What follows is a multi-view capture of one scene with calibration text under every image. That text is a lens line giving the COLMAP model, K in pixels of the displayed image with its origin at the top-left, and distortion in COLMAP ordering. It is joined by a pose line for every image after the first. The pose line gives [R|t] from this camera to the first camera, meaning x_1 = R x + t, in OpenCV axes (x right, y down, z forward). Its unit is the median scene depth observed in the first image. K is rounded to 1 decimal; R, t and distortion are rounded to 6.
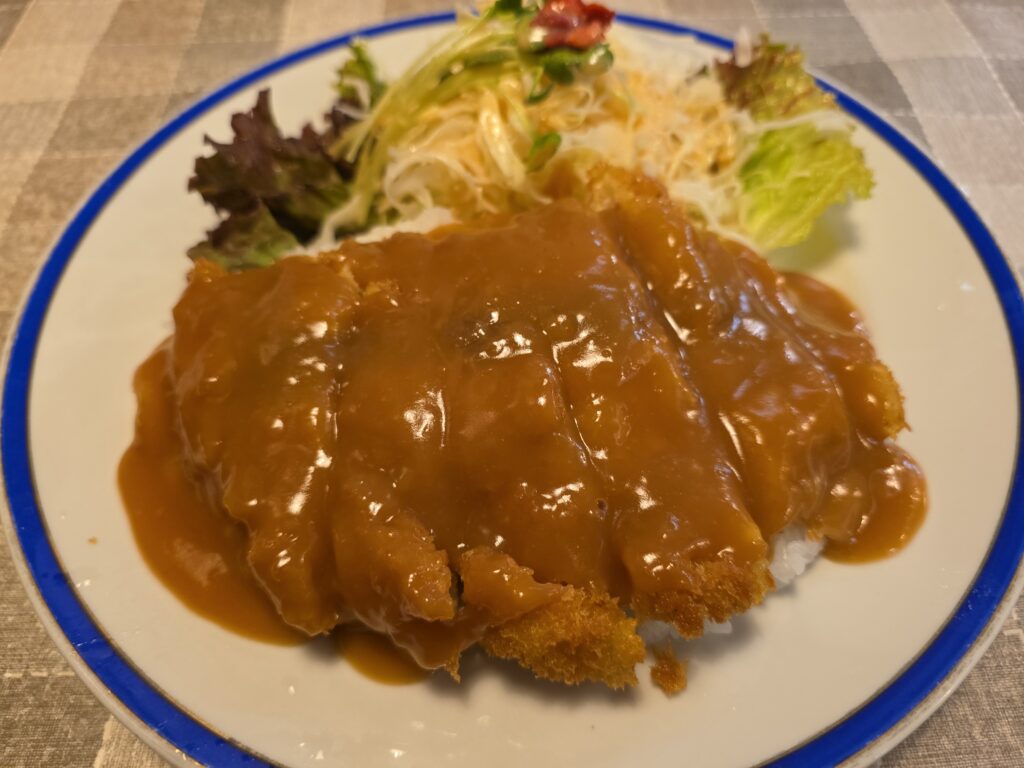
lens RADIAL K [[686.2, 0, 511.5], [0, 686.2, 384.5], [0, 0, 1]] dist [-0.008624, -0.008432]
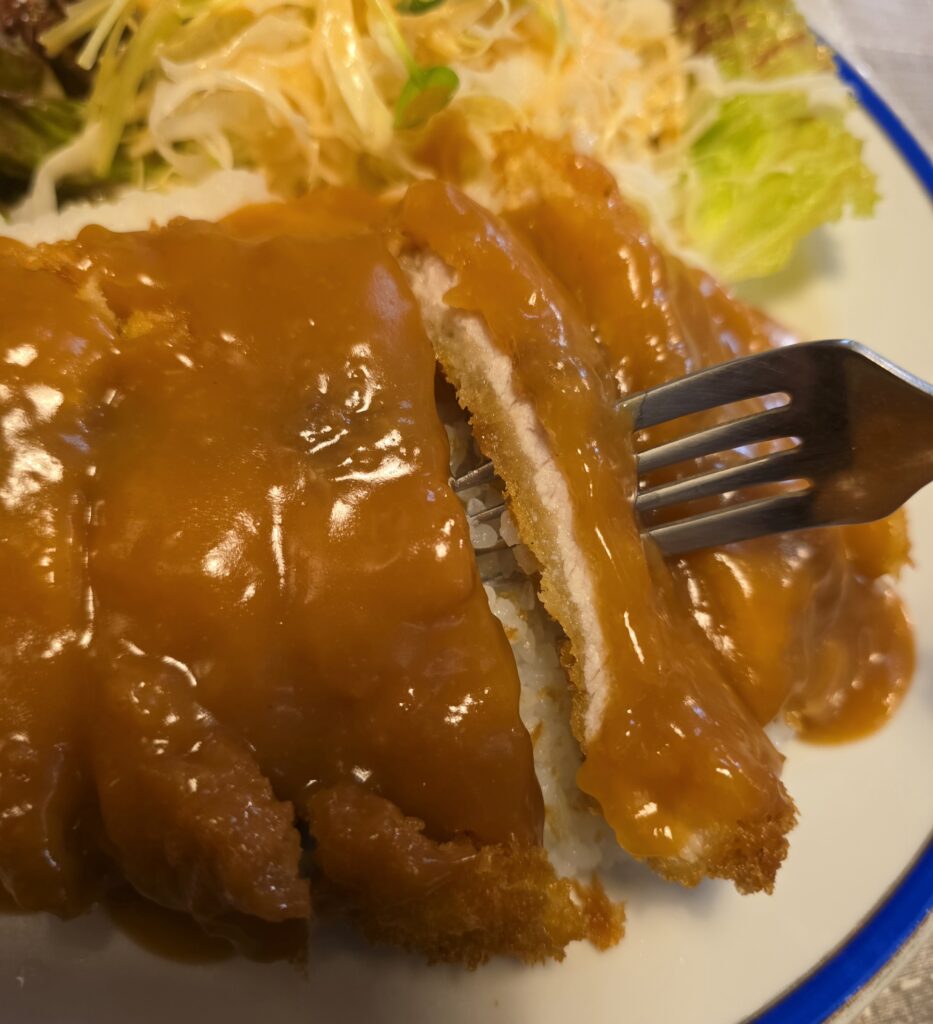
lens RADIAL K [[869.2, 0, 463.7], [0, 869.2, 514.5], [0, 0, 1]] dist [-0.077622, 0.070315]
pose [[0.976705, 0.014473, 0.214098, -0.074989], [-0.053355, 0.982769, 0.176969, -0.104679], [-0.207847, -0.184270, 0.960648, 0.182760]]
